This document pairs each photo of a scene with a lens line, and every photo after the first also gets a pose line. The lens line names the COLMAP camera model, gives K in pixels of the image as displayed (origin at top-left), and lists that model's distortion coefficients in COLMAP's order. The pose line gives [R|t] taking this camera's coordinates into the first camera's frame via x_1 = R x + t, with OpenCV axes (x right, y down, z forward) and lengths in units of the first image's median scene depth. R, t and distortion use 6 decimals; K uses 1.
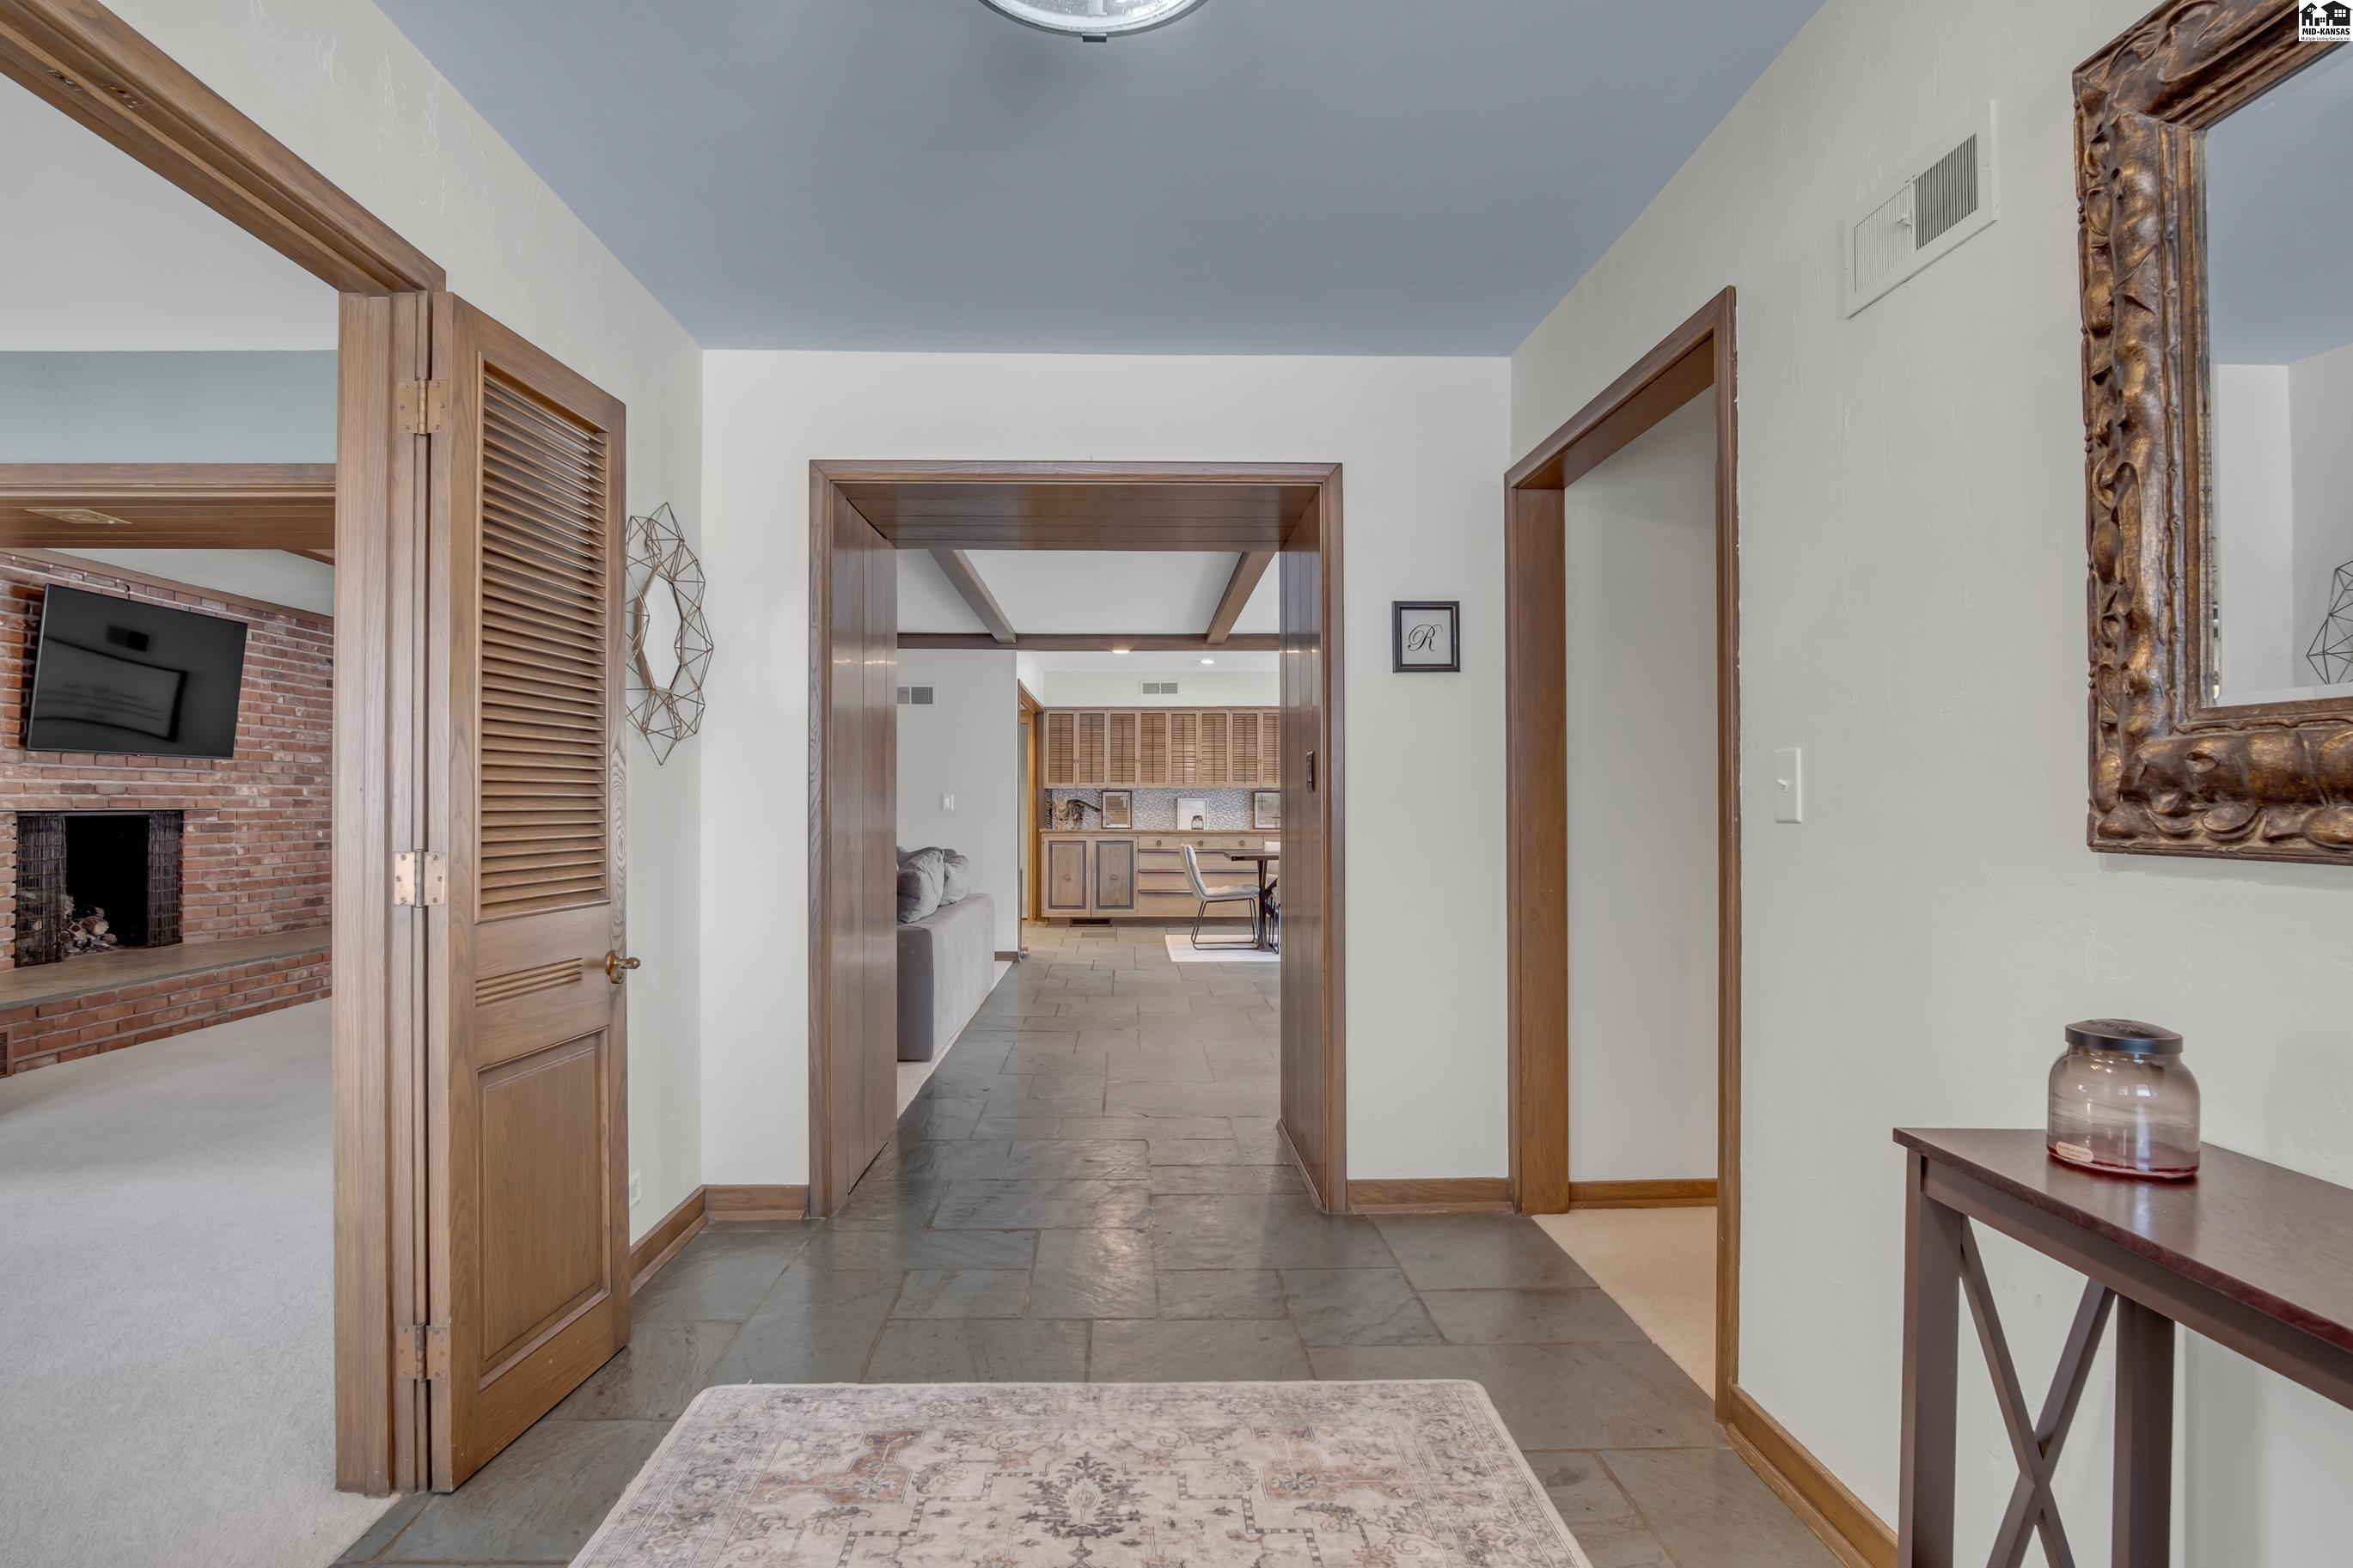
lens RADIAL K [[1269.6, 0, 1155.0], [0, 1269.6, 787.2], [0, 0, 1]] dist [-0.027473, 0.007667]
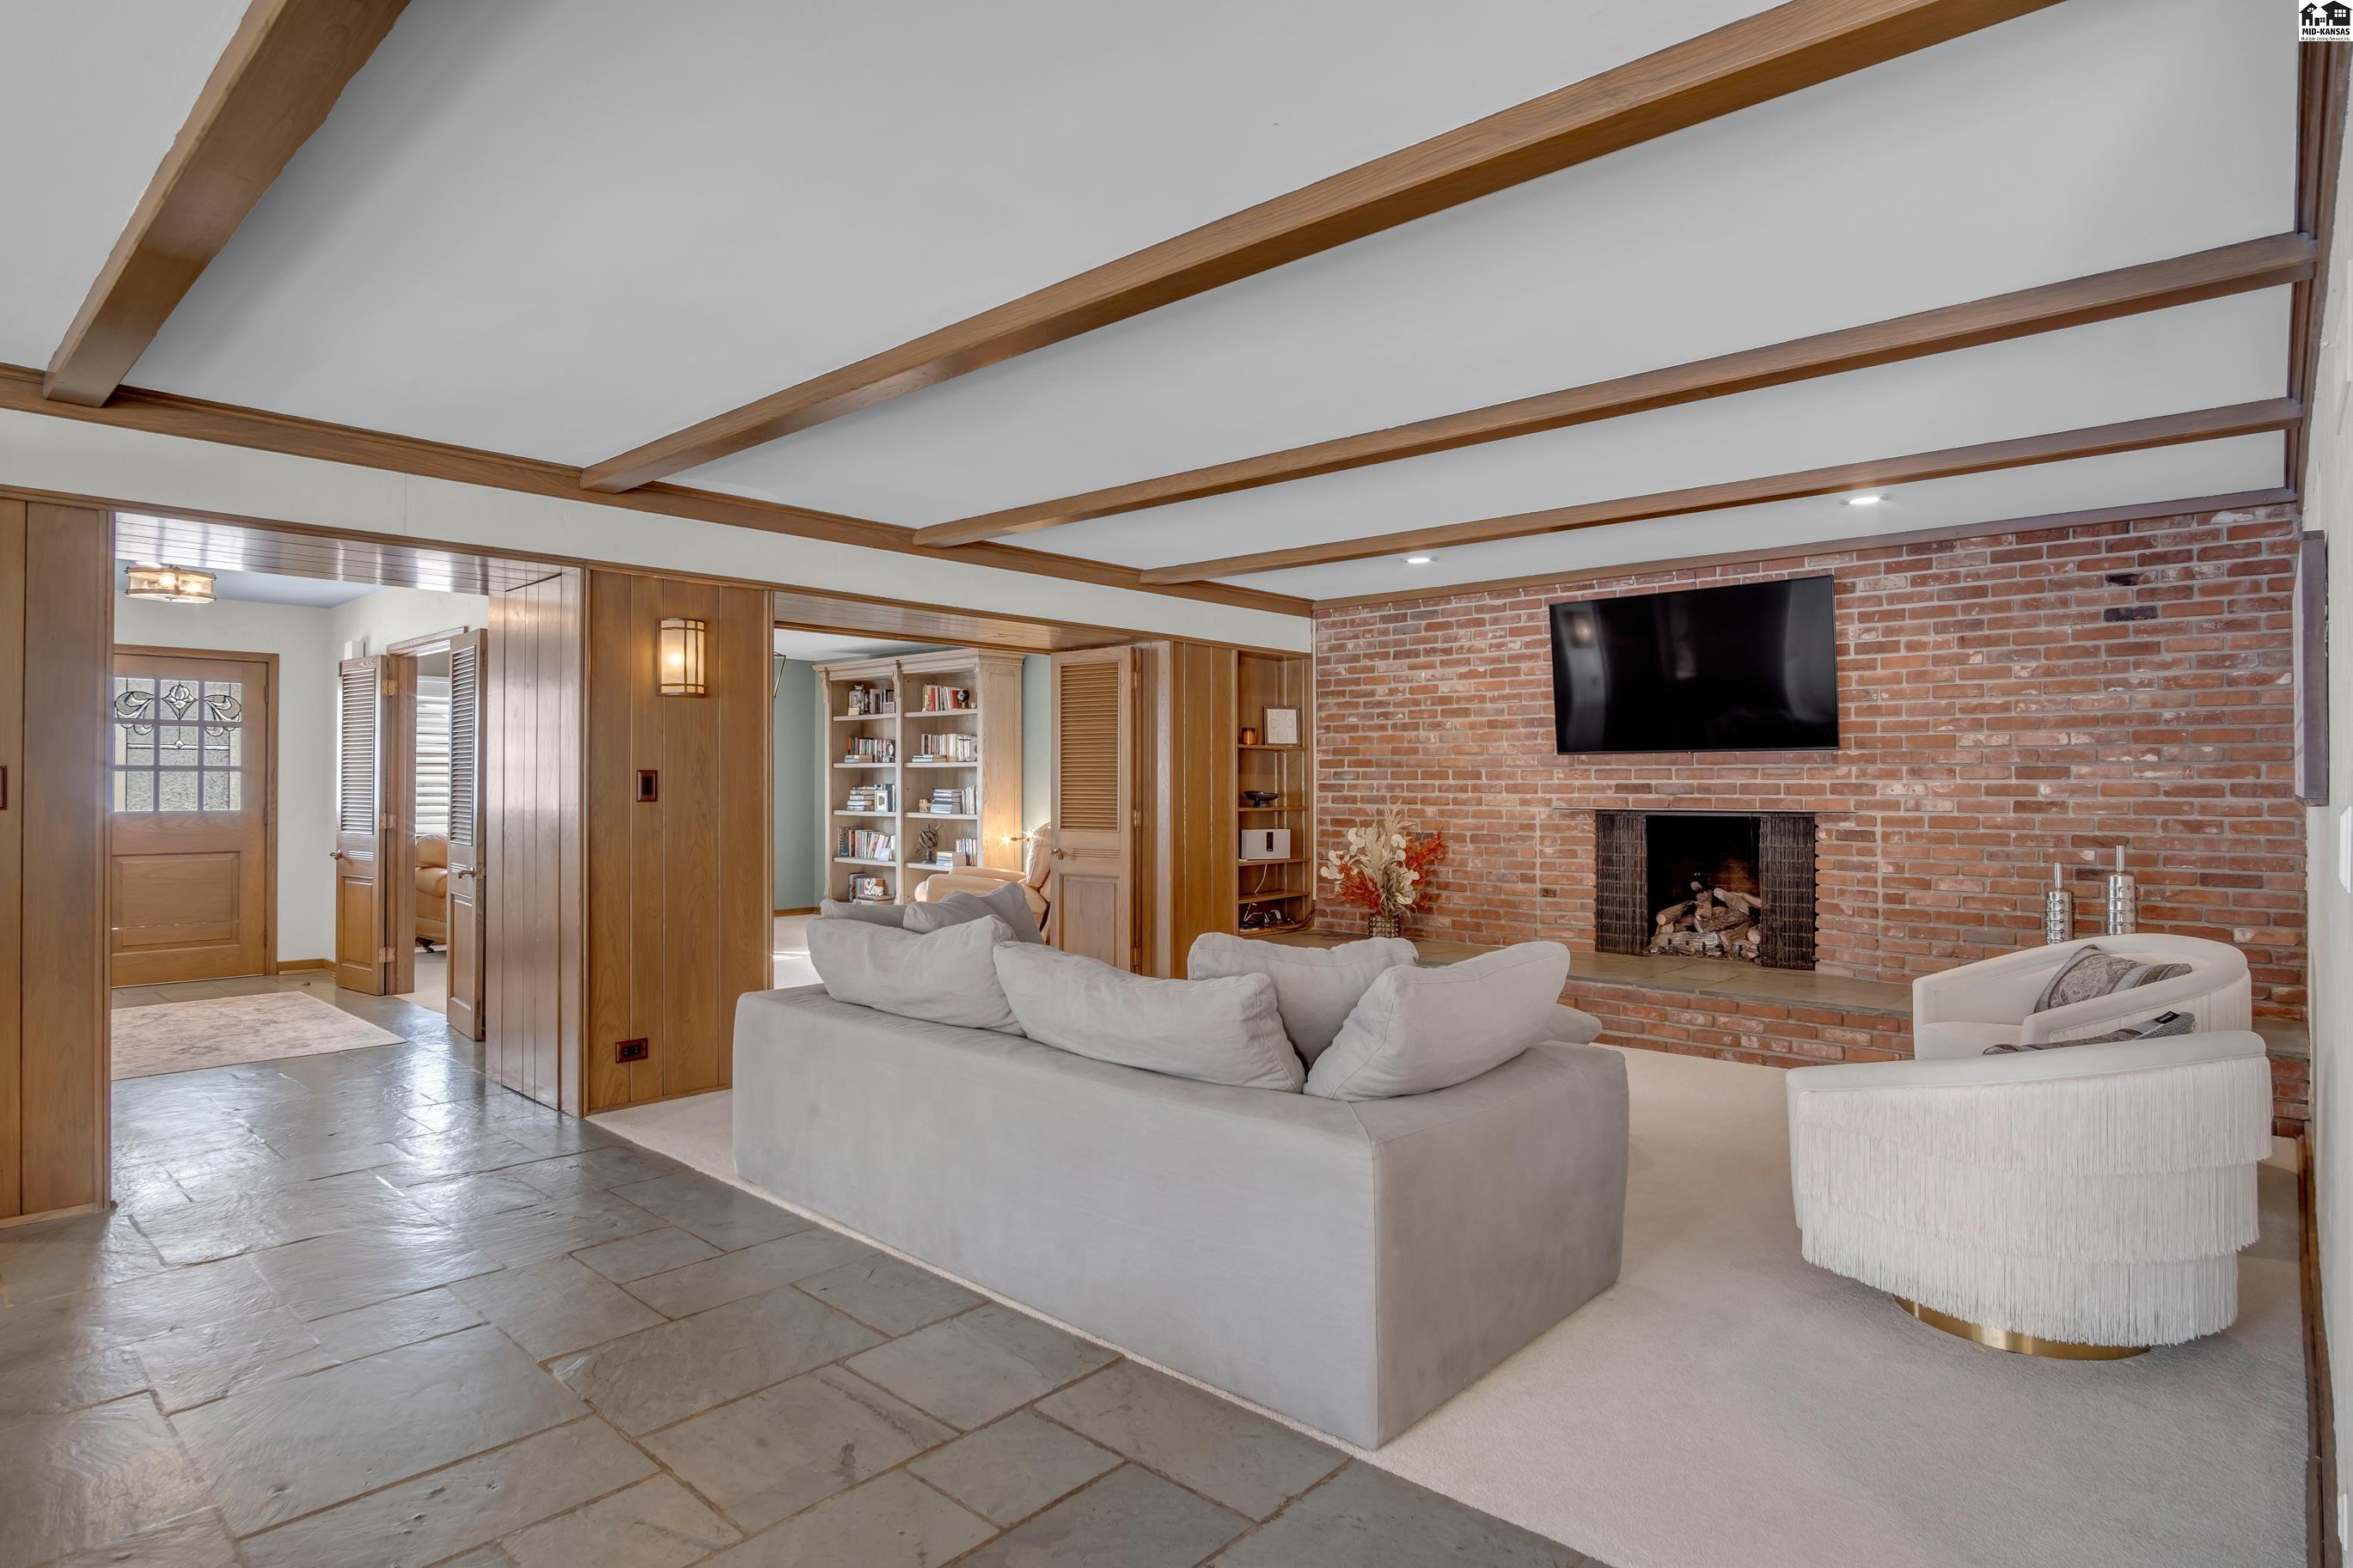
lens RADIAL K [[1269.6, 0, 1175.9], [0, 1269.6, 772.5], [0, 0, 1]] dist [-0.027473, 0.007667]
pose [[-0.700357, -0.006299, -0.713765, 0.117429], [0.008962, 0.999805, -0.017617, 0.002464], [0.713737, -0.018735, -0.700163, 1.197445]]
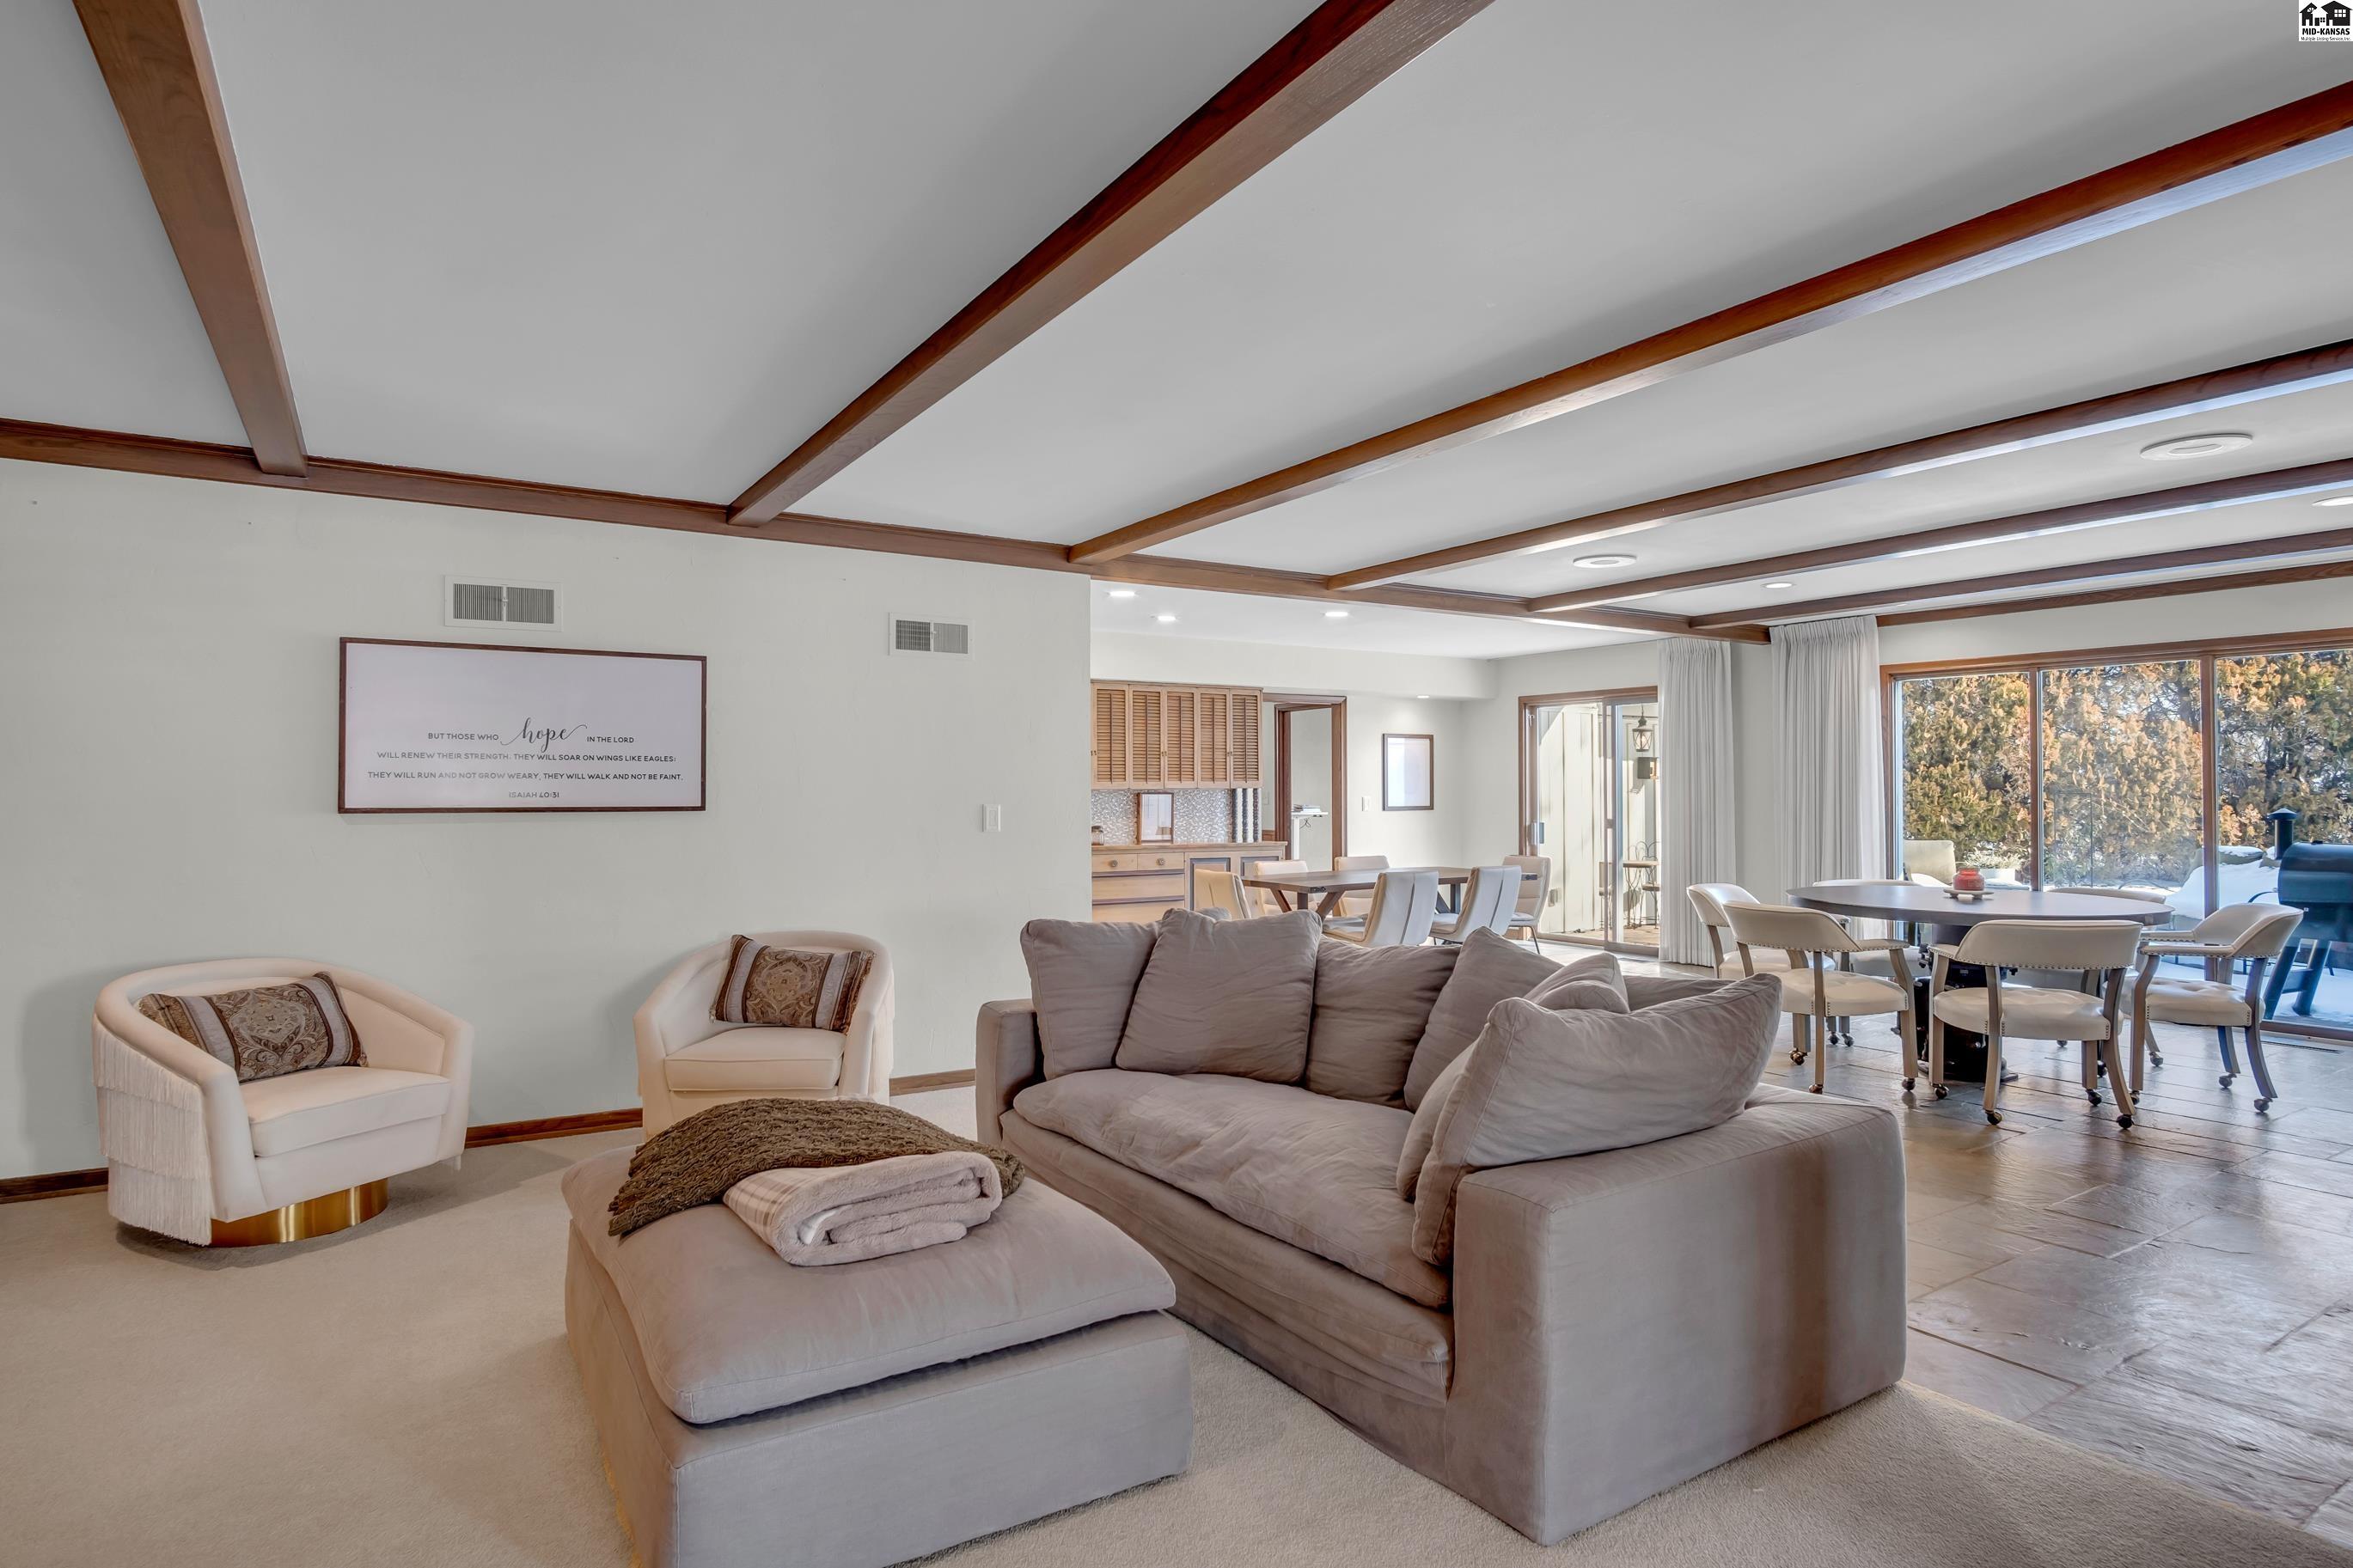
lens RADIAL K [[1269.6, 0, 1180.7], [0, 1269.6, 779.4], [0, 0, 1]] dist [-0.027473, 0.007667]
pose [[0.859689, 0.004470, 0.510799, -0.463185], [-0.005770, 0.999983, 0.000959, -0.009224], [-0.510786, -0.003772, 0.859700, 0.514608]]
